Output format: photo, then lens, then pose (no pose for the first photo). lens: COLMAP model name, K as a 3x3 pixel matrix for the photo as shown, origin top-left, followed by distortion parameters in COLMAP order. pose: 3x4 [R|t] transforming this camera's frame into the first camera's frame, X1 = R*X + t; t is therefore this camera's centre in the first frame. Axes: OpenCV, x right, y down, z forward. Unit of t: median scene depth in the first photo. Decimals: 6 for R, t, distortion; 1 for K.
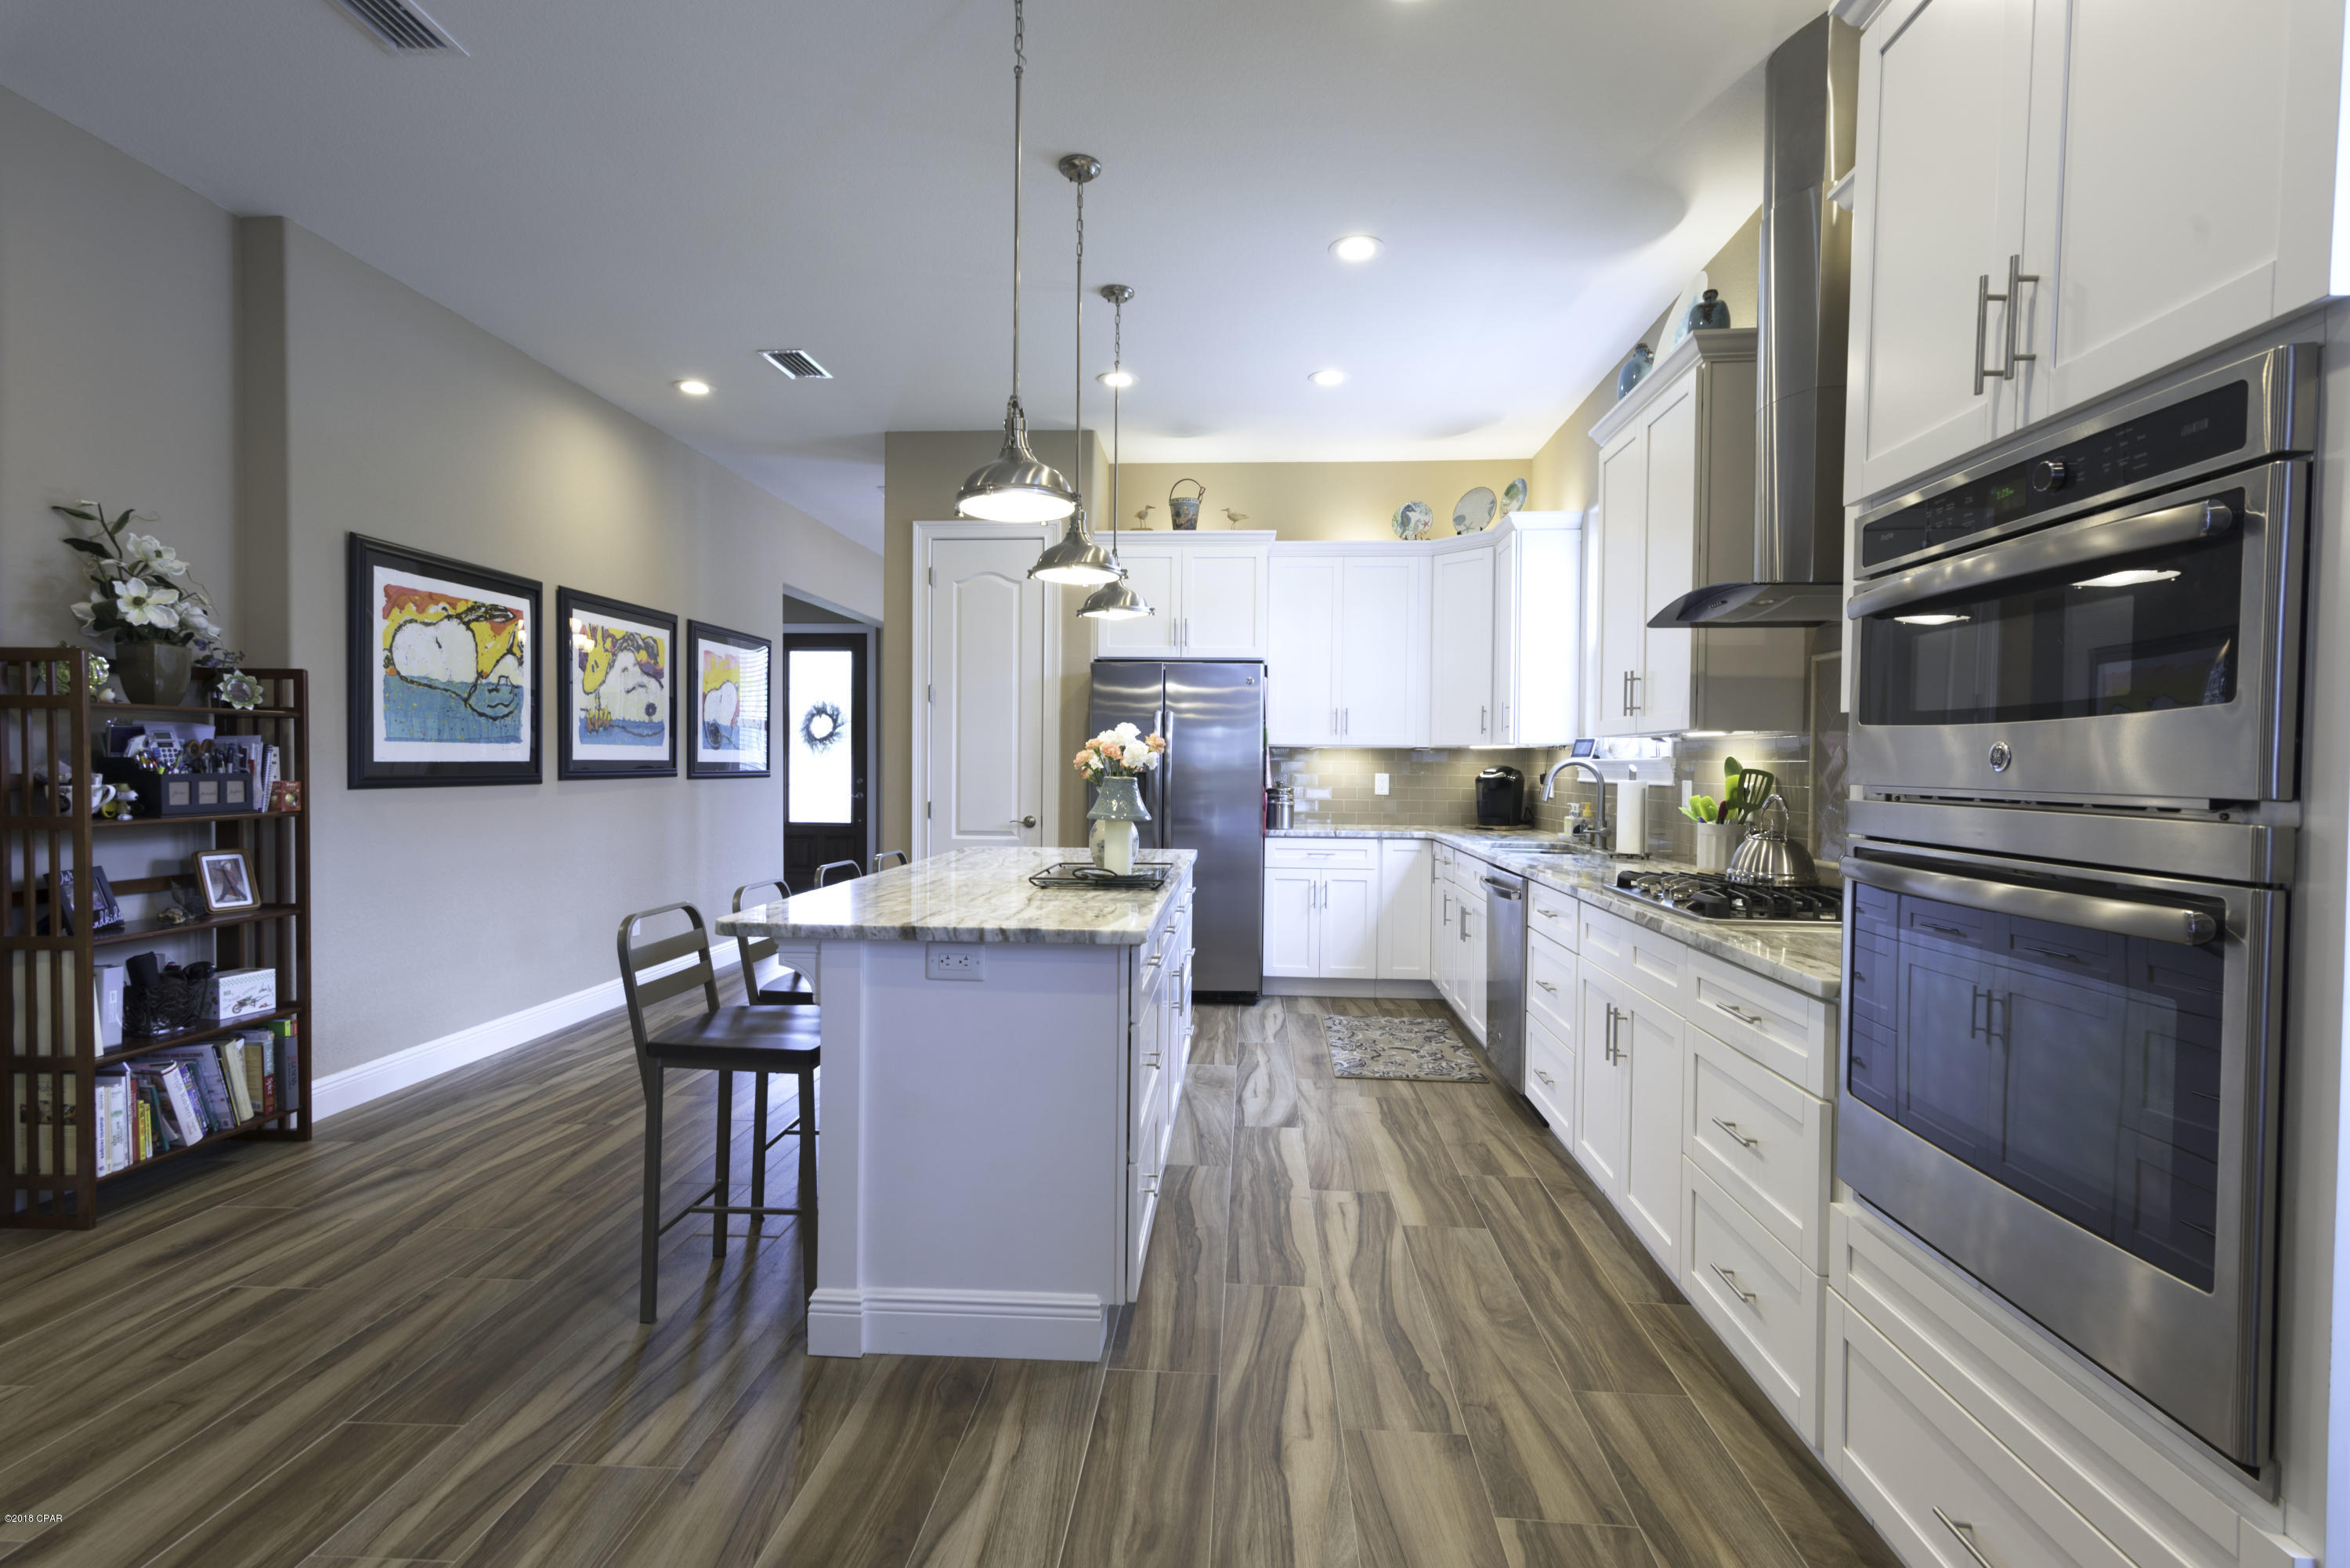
lens RADIAL K [[1137.7, 0, 1179.6], [0, 1137.7, 790.4], [0, 0, 1]] dist [0.017227, -0.000525]
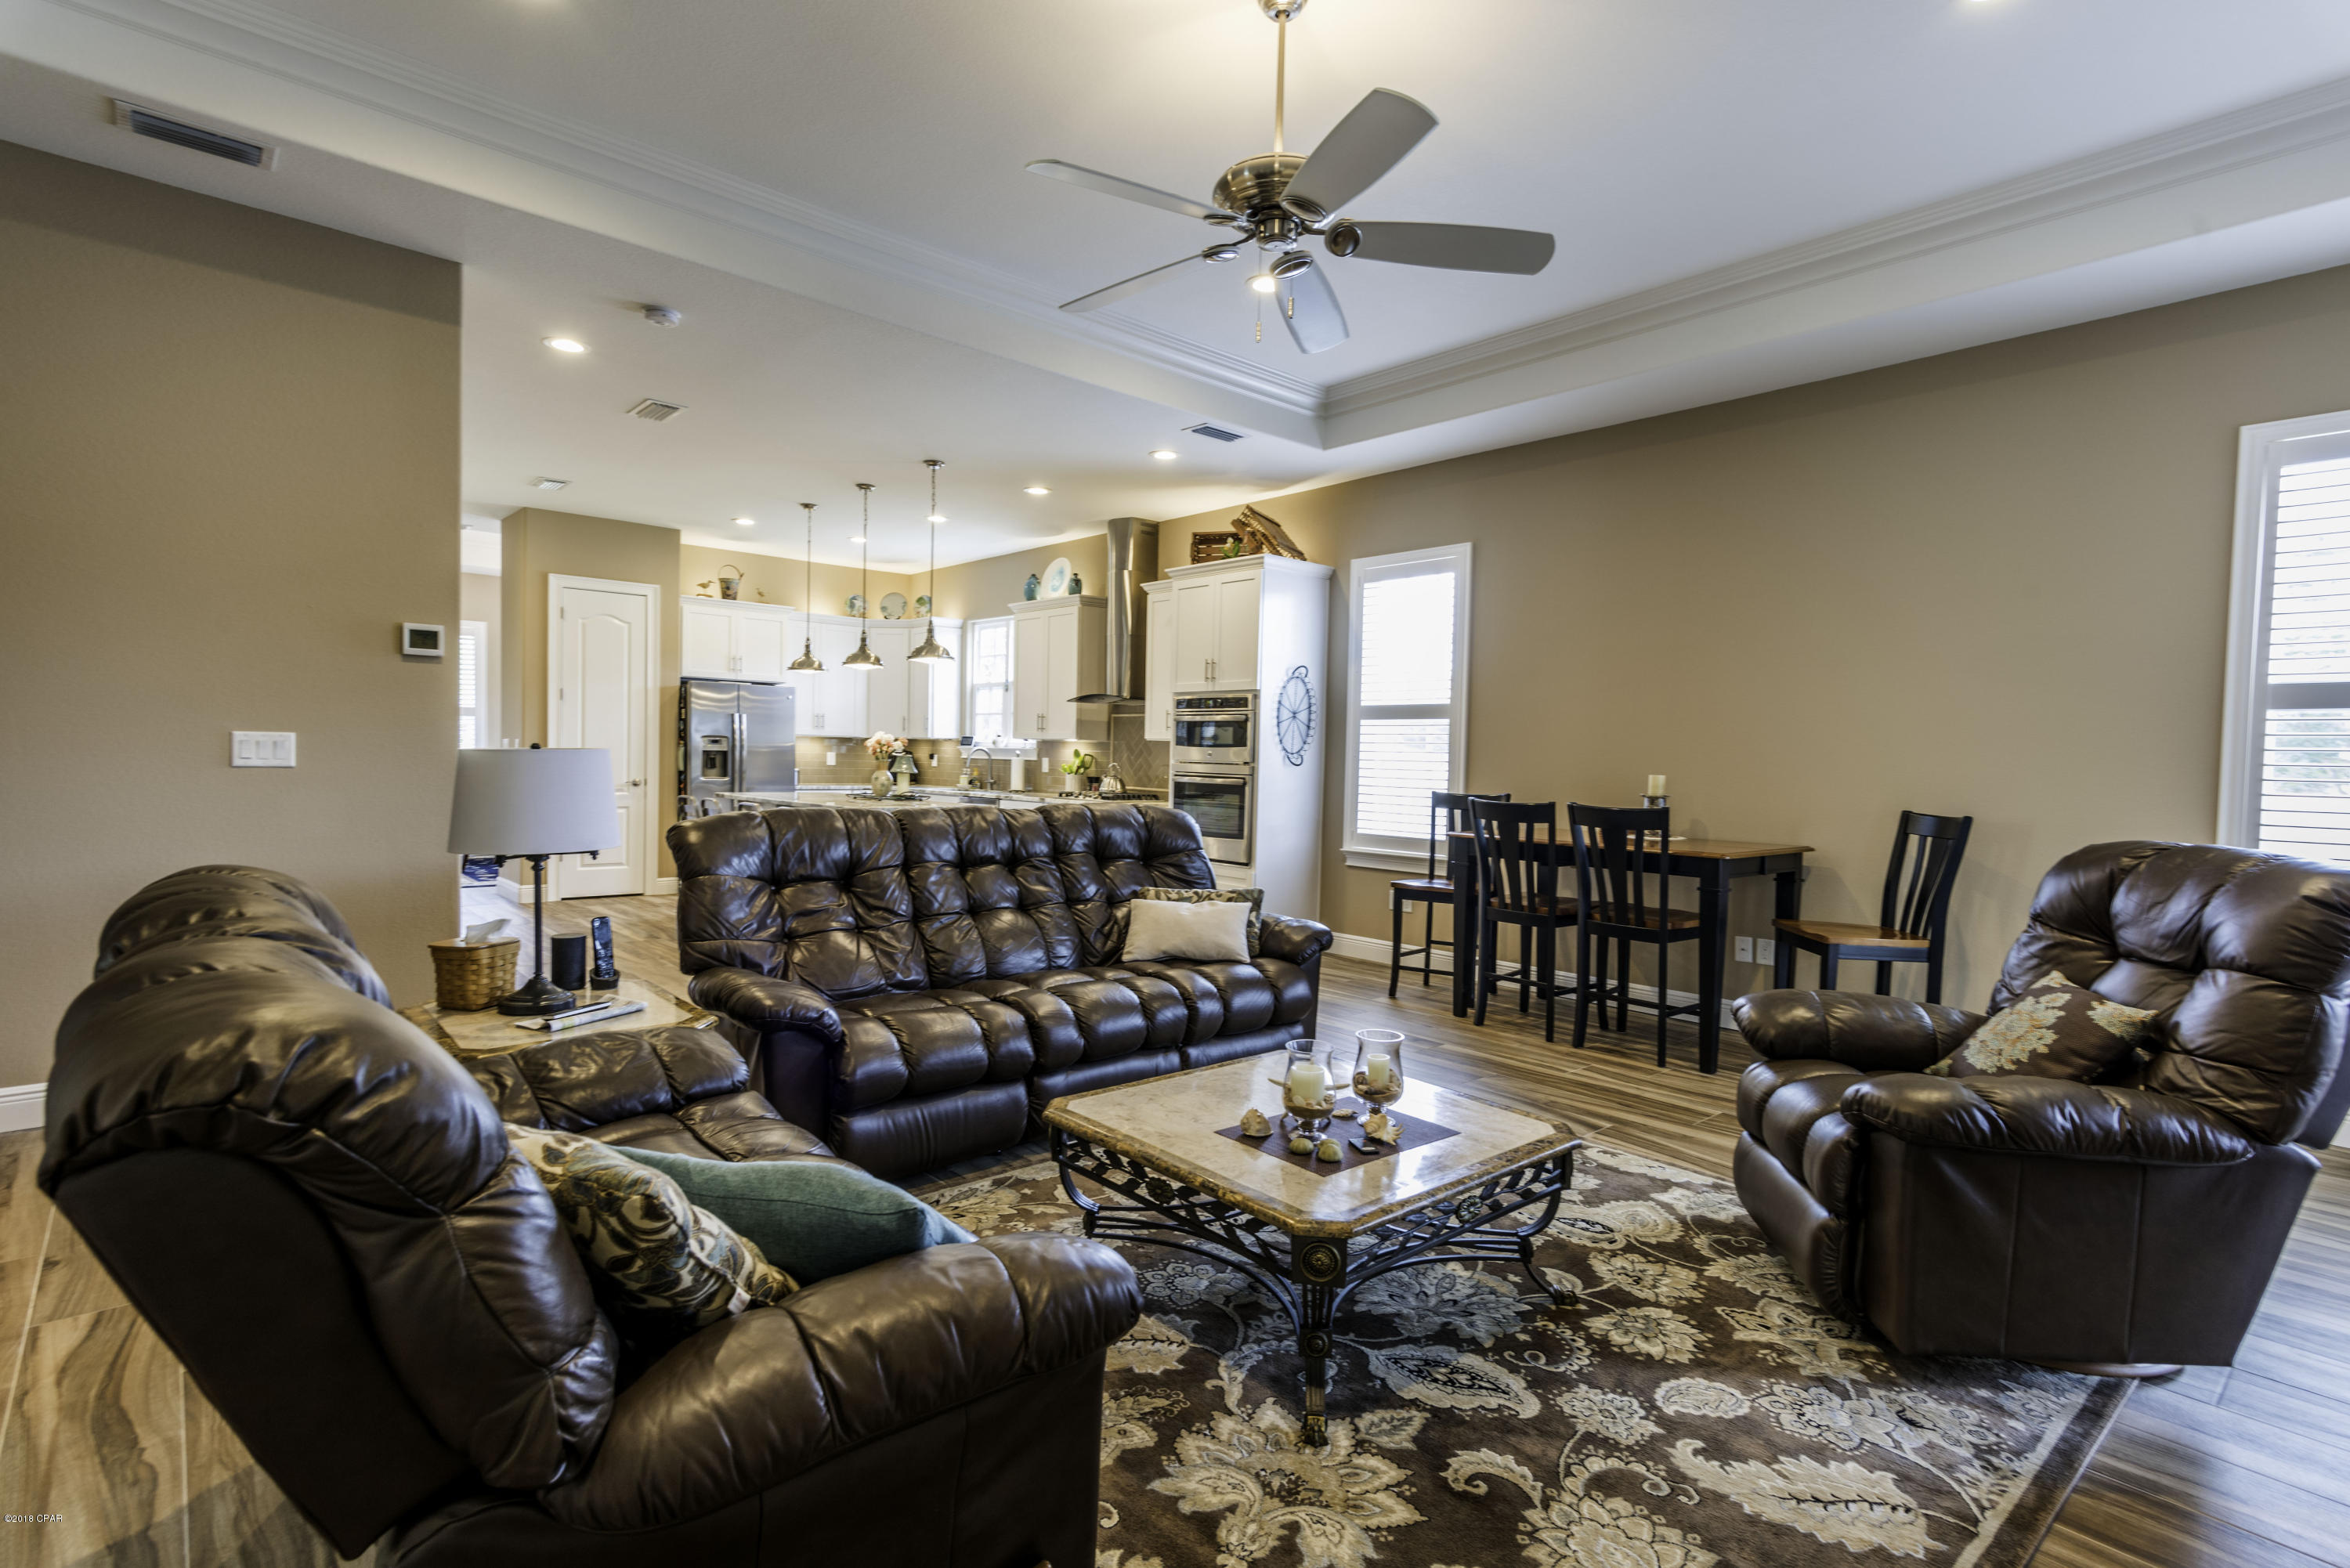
lens RADIAL K [[1137.7, 0, 1179.6], [0, 1137.7, 790.4], [0, 0, 1]] dist [0.017227, -0.000525]
pose [[0.704705, -0.015257, 0.709337, -1.316525], [-0.000080, 0.999767, 0.021584, 0.010397], [-0.709501, -0.015267, 0.704539, -1.095856]]
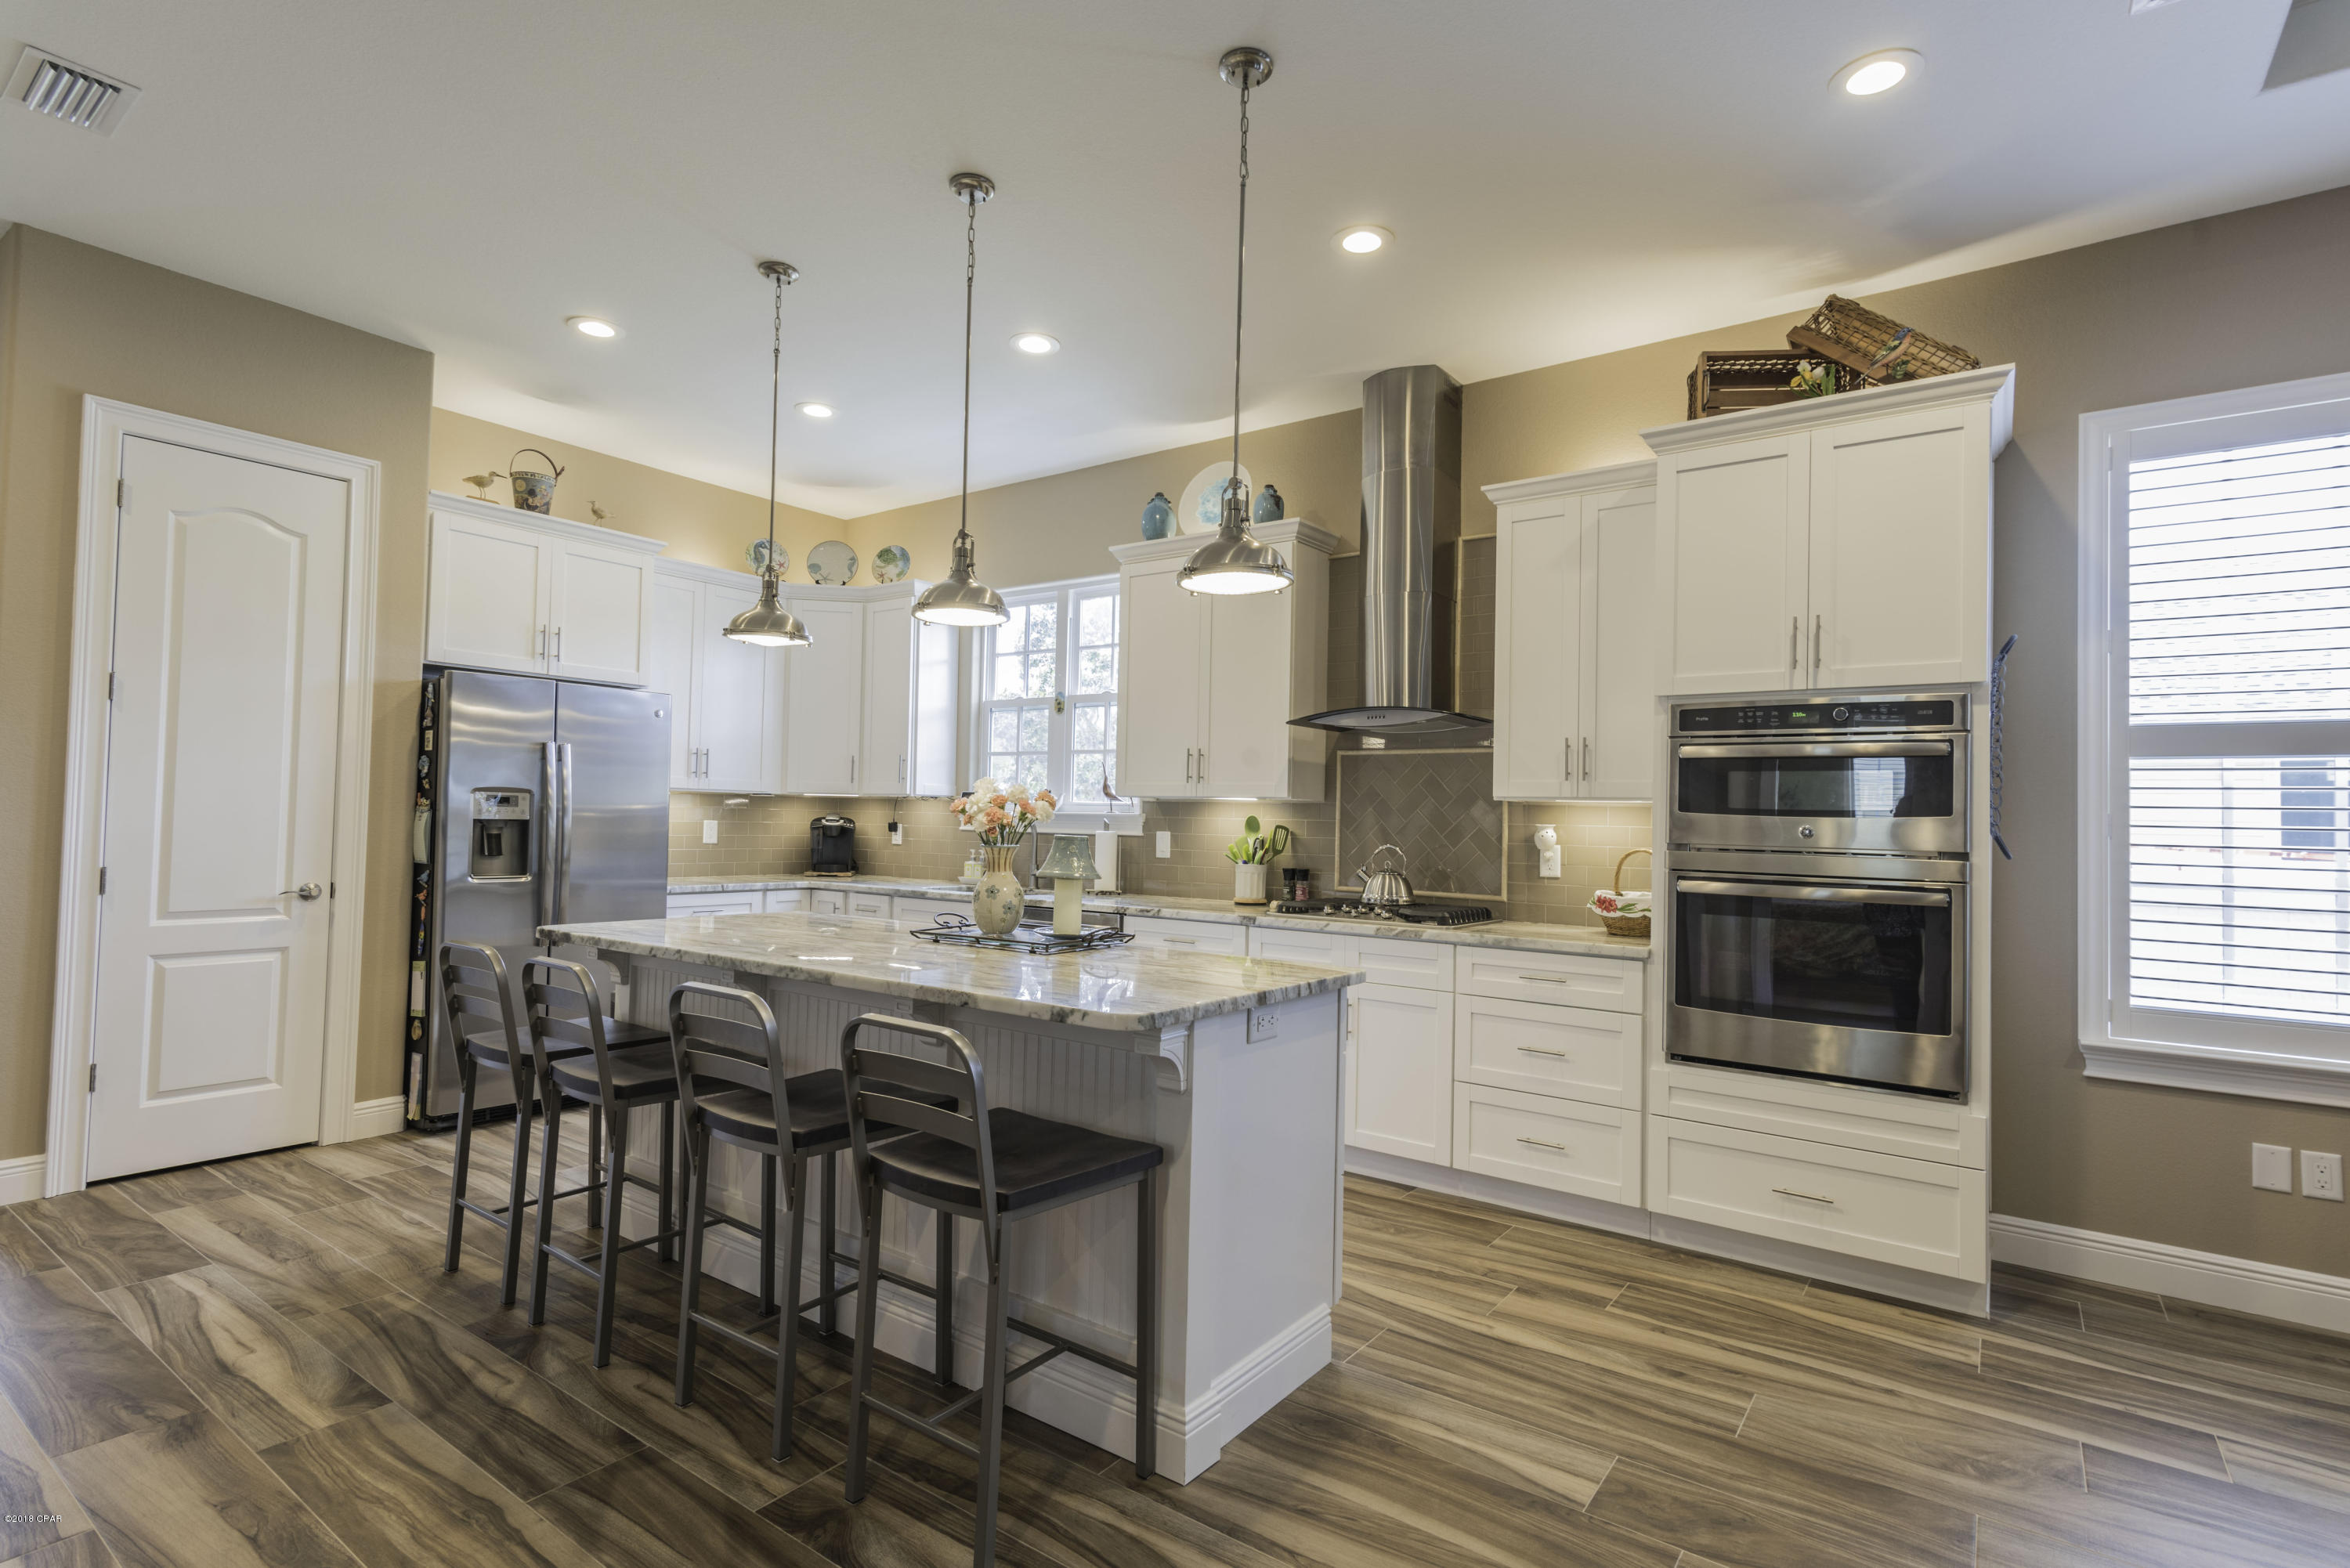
lens RADIAL K [[1137.7, 0, 1179.6], [0, 1137.7, 790.4], [0, 0, 1]] dist [0.017227, -0.000525]
pose [[0.532623, 0.025802, 0.845959, -0.816058], [0.001756, 0.999499, -0.031590, -0.018636], [-0.846351, 0.018311, 0.532311, 0.379059]]
